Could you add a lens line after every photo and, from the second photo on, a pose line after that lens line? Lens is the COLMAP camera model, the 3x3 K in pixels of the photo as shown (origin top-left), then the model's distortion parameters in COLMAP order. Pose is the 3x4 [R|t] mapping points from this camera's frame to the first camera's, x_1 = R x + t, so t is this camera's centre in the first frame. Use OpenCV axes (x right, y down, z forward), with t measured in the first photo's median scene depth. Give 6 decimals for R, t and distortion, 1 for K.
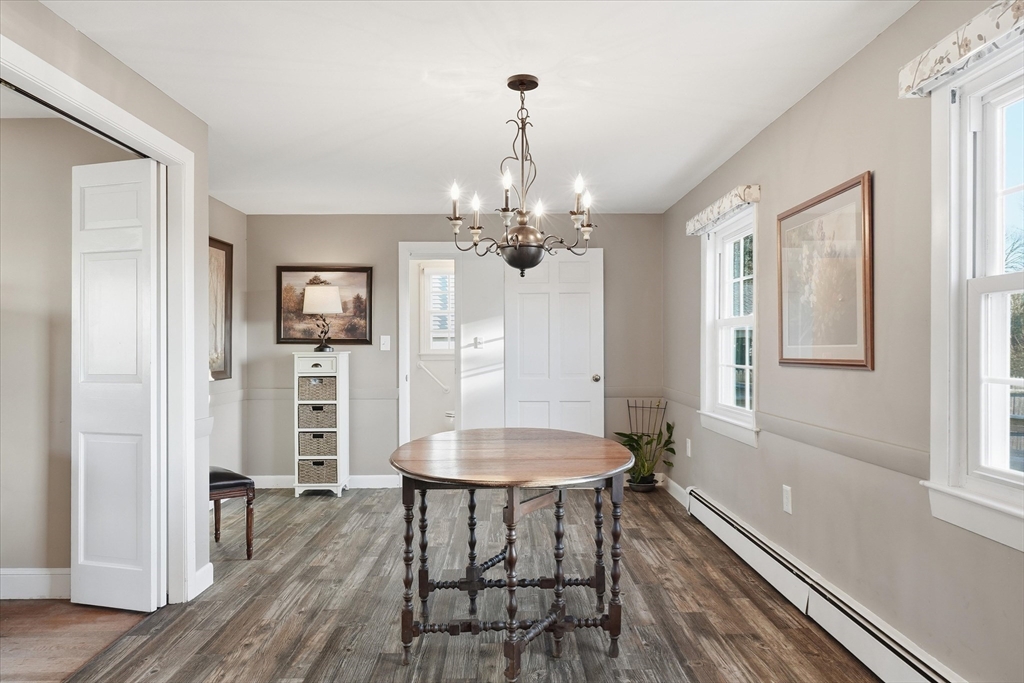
lens RADIAL K [[654.5, 0, 498.5], [0, 654.5, 343.7], [0, 0, 1]] dist [-0.002310, 0.000583]
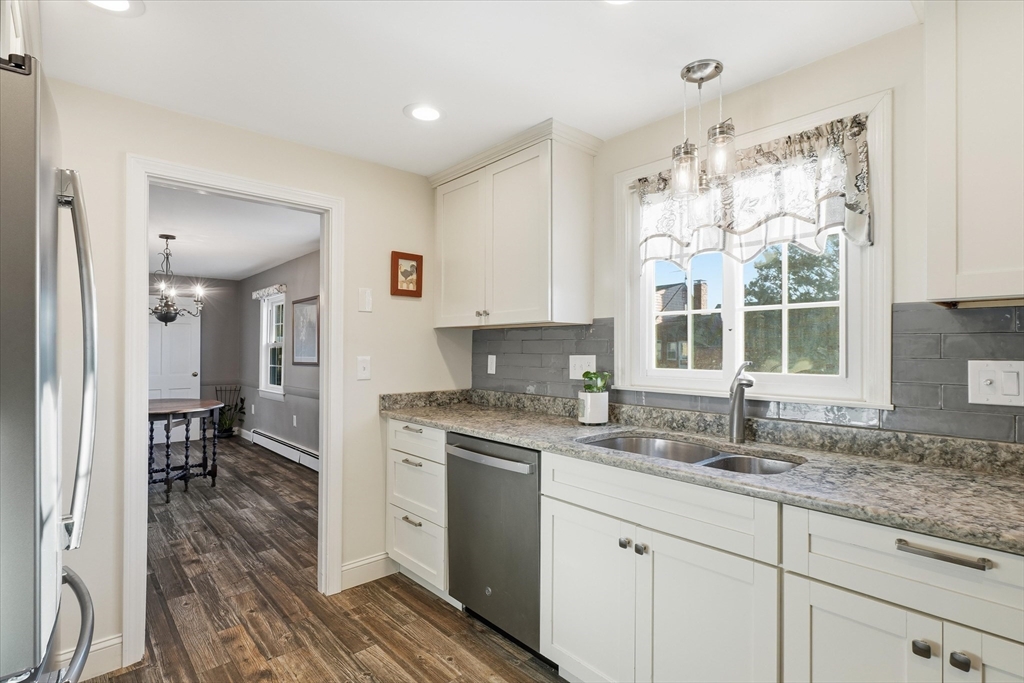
lens RADIAL K [[492.8, 0, 509.4], [0, 492.8, 346.1], [0, 0, 1]] dist [-0.001385, -0.001054]
pose [[0.735242, 0.009740, 0.677735, -0.154751], [-0.004973, 0.999947, -0.008975, -0.017784], [-0.677787, 0.003229, 0.735252, -0.649758]]
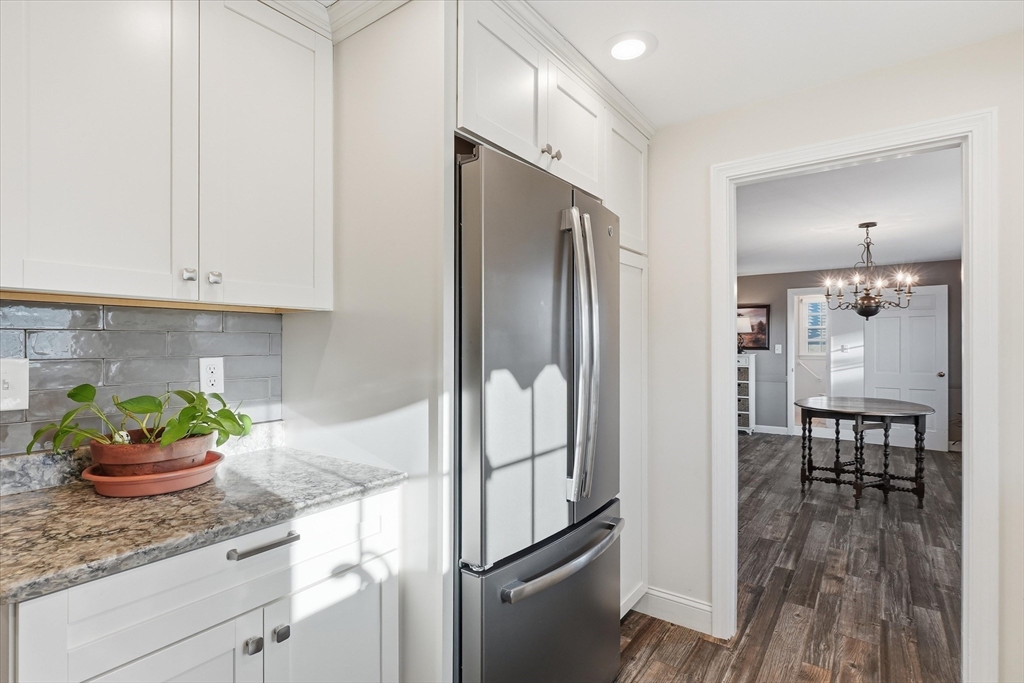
lens RADIAL K [[496.8, 0, 514.3], [0, 496.8, 343.4], [0, 0, 1]] dist [-0.000231, 0.000399]
pose [[0.811503, 0.002010, -0.584345, 0.032581], [-0.002176, 0.999998, 0.000418, -0.019658], [0.584344, 0.000932, 0.811505, -0.597096]]
